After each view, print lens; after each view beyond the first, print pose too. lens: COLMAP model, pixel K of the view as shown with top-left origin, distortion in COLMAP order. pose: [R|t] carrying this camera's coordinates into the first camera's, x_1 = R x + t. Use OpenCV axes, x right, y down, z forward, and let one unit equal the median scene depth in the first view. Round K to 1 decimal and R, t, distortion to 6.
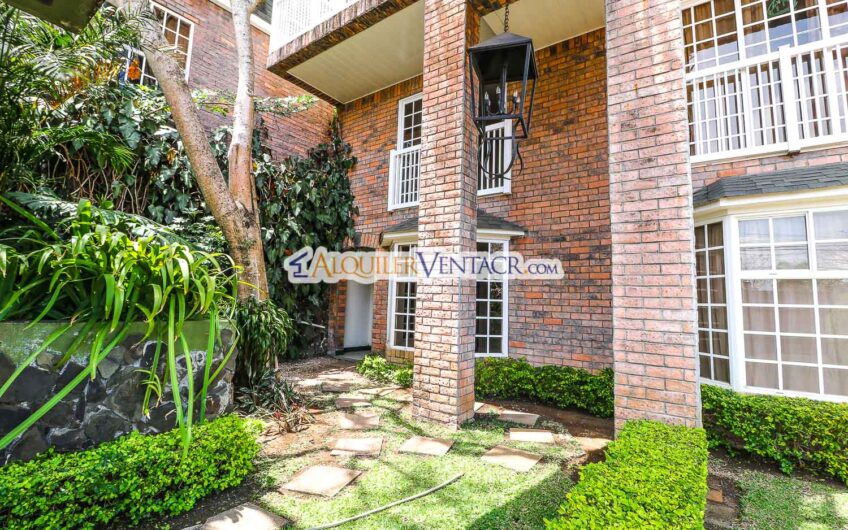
lens RADIAL K [[388.6, 0, 424.0], [0, 388.6, 260.4], [0, 0, 1]] dist [-0.010379, -0.007311]
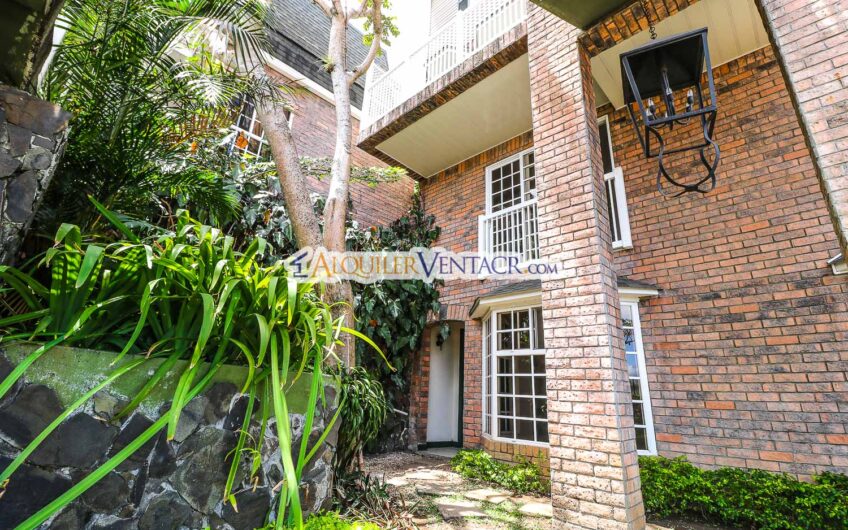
lens RADIAL K [[388.6, 0, 422.8], [0, 388.6, 259.7], [0, 0, 1]] dist [-0.010379, -0.007311]
pose [[0.988850, -0.031433, -0.145557, -0.125511], [-0.004664, 0.970452, -0.241250, 0.070017], [0.148839, 0.239239, 0.959485, 0.142314]]
